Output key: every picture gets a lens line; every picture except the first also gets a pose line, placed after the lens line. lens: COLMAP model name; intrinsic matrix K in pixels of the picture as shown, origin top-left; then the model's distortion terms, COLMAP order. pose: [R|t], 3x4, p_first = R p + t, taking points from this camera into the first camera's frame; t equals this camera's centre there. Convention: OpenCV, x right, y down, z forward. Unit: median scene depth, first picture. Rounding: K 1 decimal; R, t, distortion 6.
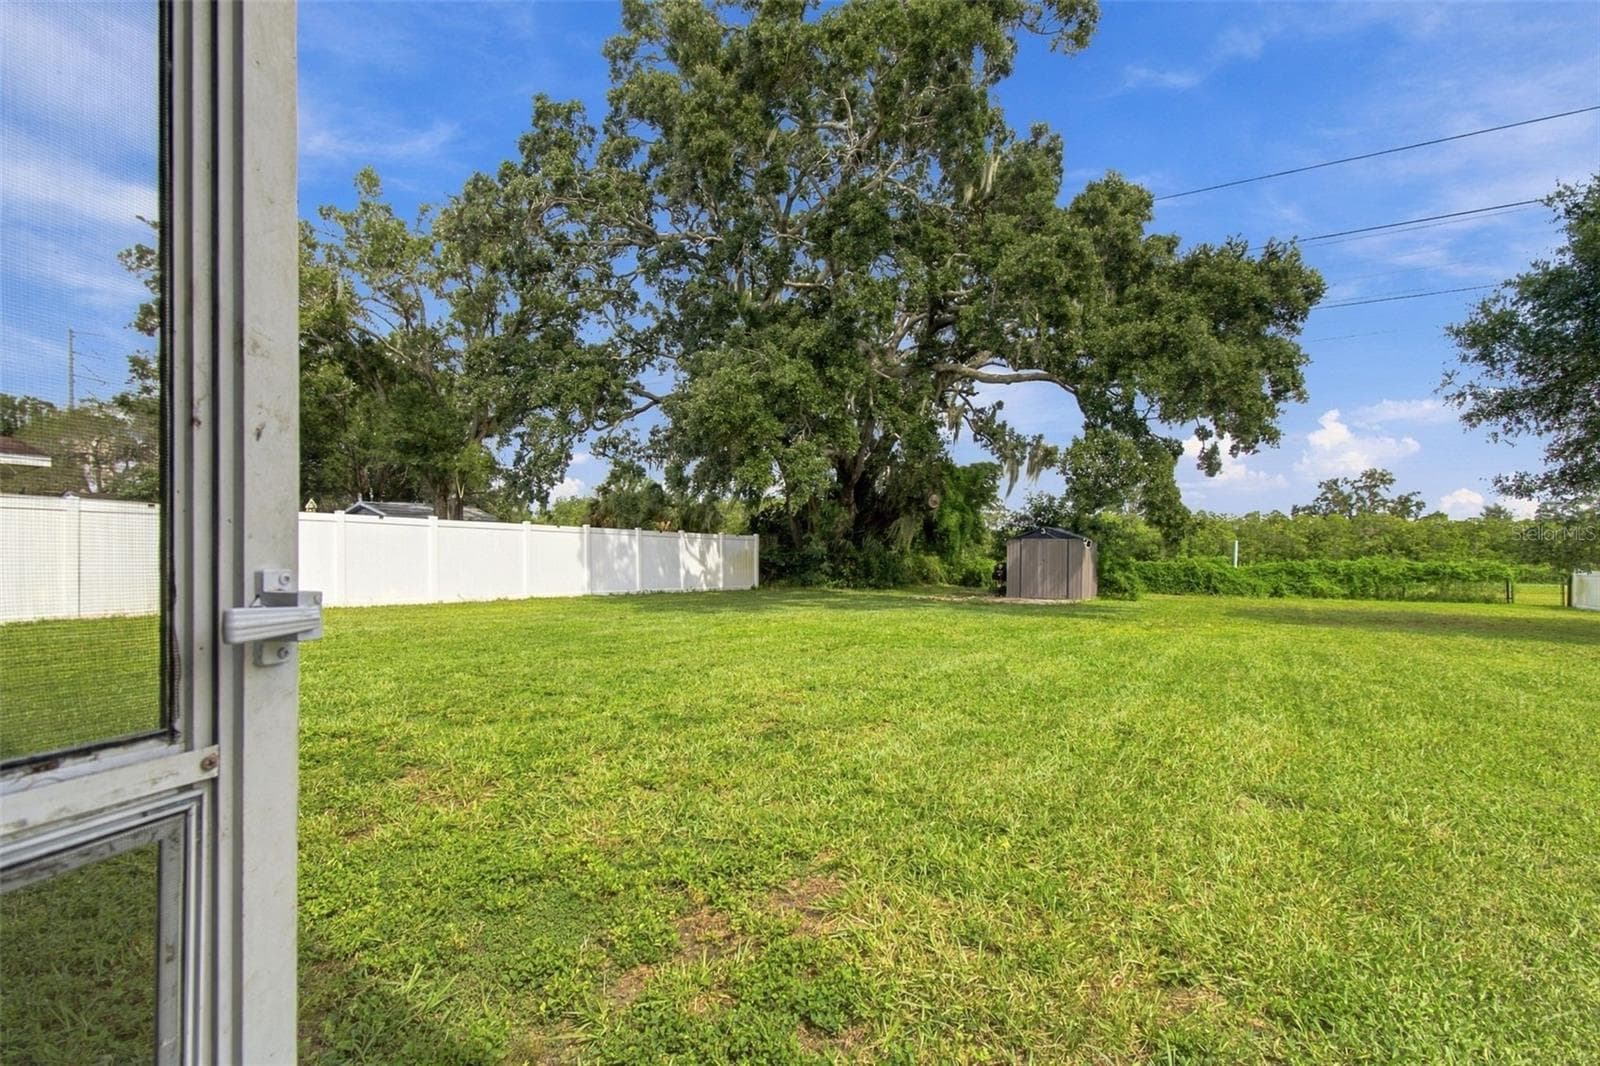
lens RADIAL K [[723.1, 0, 804.3], [0, 723.1, 547.1], [0, 0, 1]] dist [-0.005548, 0.003222]
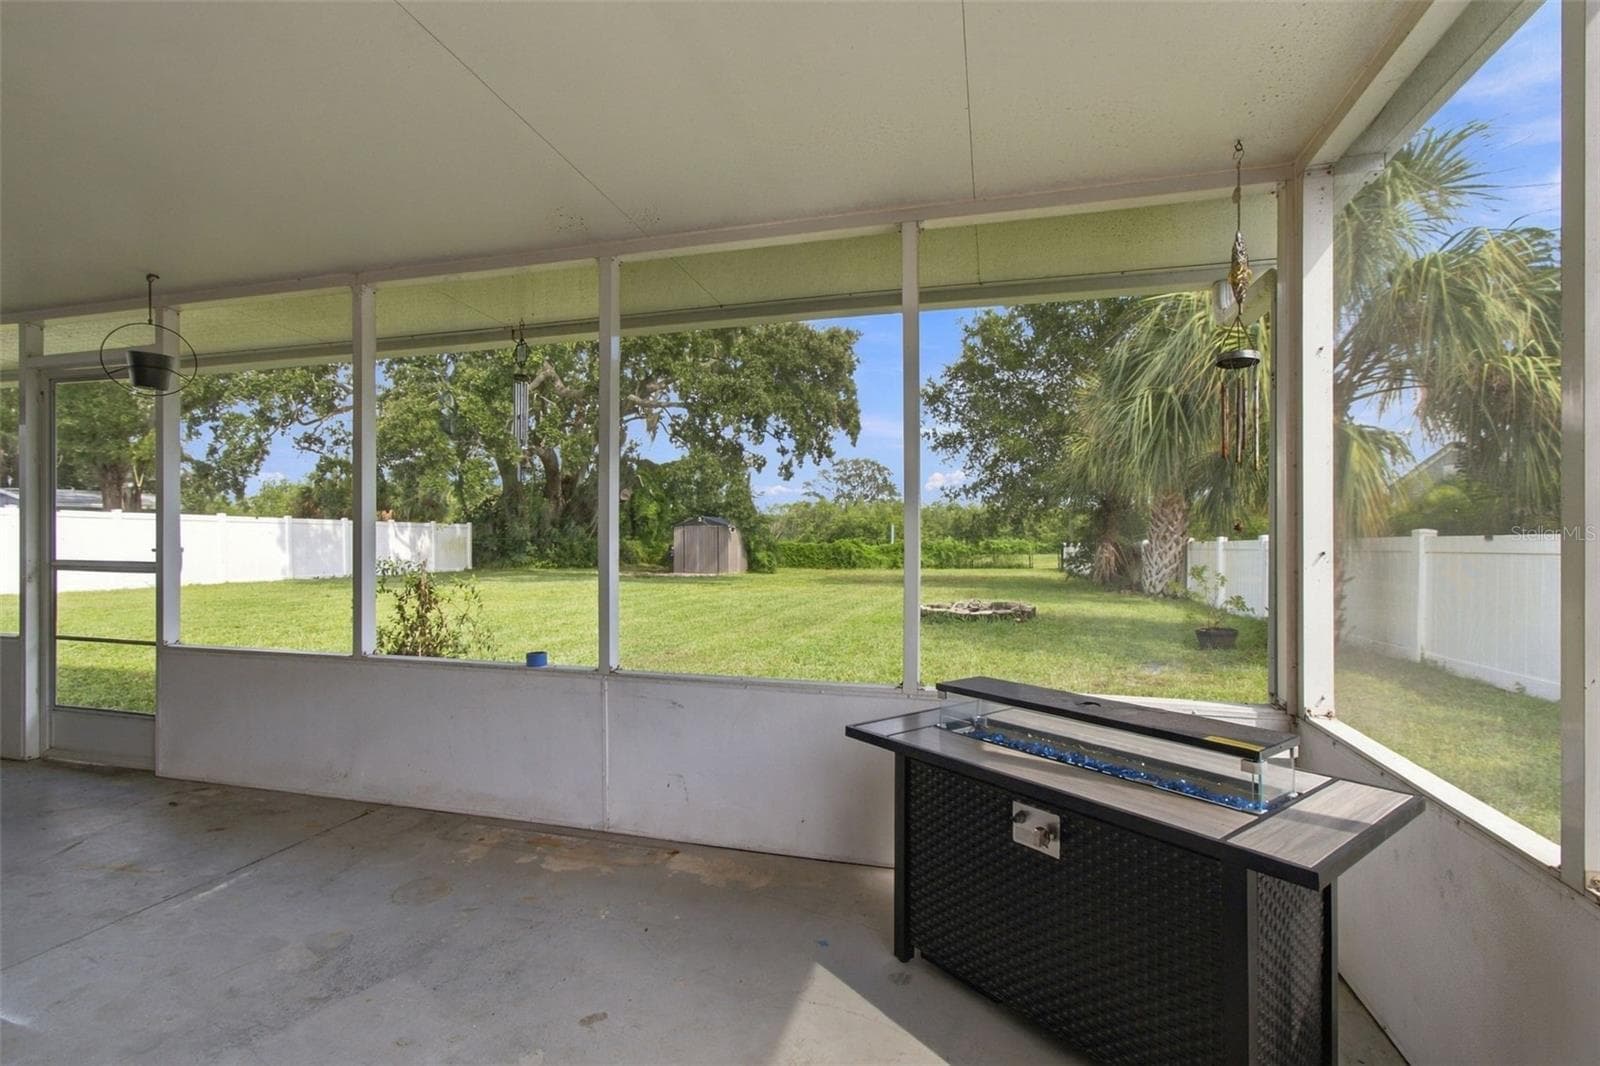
lens RADIAL K [[723.1, 0, 798.2], [0, 723.1, 538.5], [0, 0, 1]] dist [-0.005548, 0.003222]
pose [[0.952779, -0.011216, 0.303456, 0.086604], [0.008702, 0.999916, 0.009633, 0.000273], [-0.303539, -0.006538, 0.952797, -0.228831]]
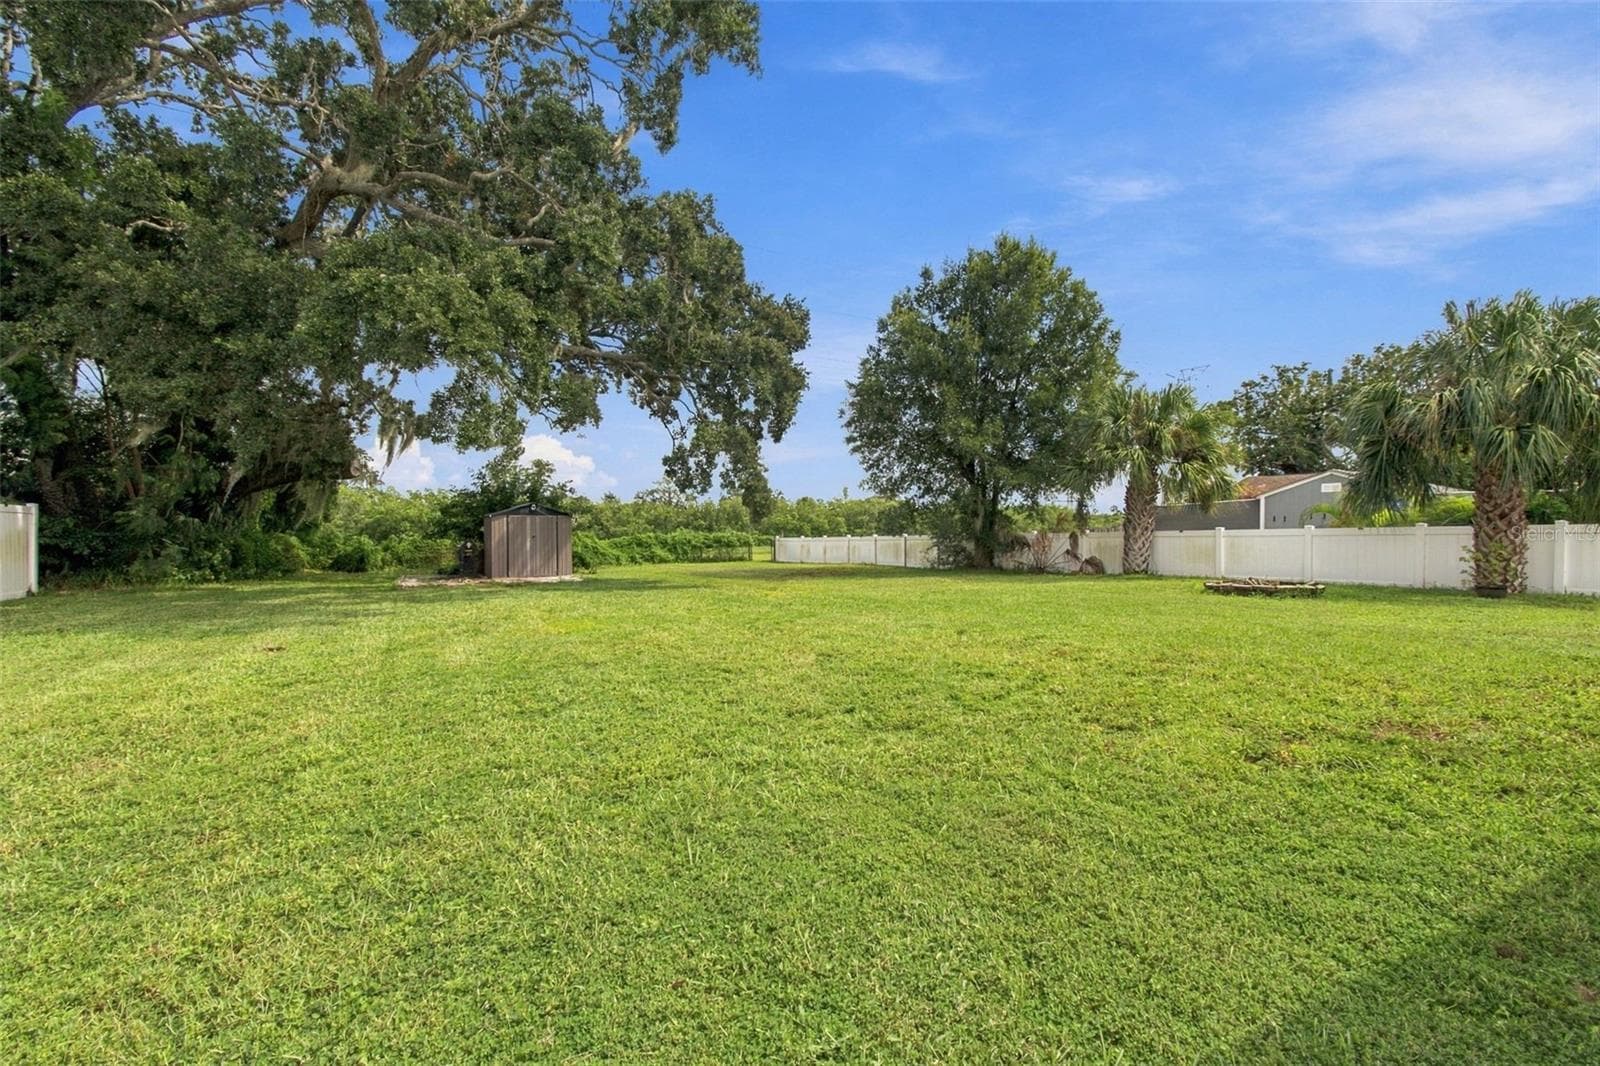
lens RADIAL K [[723.1, 0, 798.7], [0, 723.1, 538.3], [0, 0, 1]] dist [-0.005548, 0.003222]
pose [[0.472883, -0.020367, 0.880890, -0.294309], [0.004220, 0.999774, 0.020850, 0.001133], [-0.881115, -0.006142, 0.472862, 0.185298]]
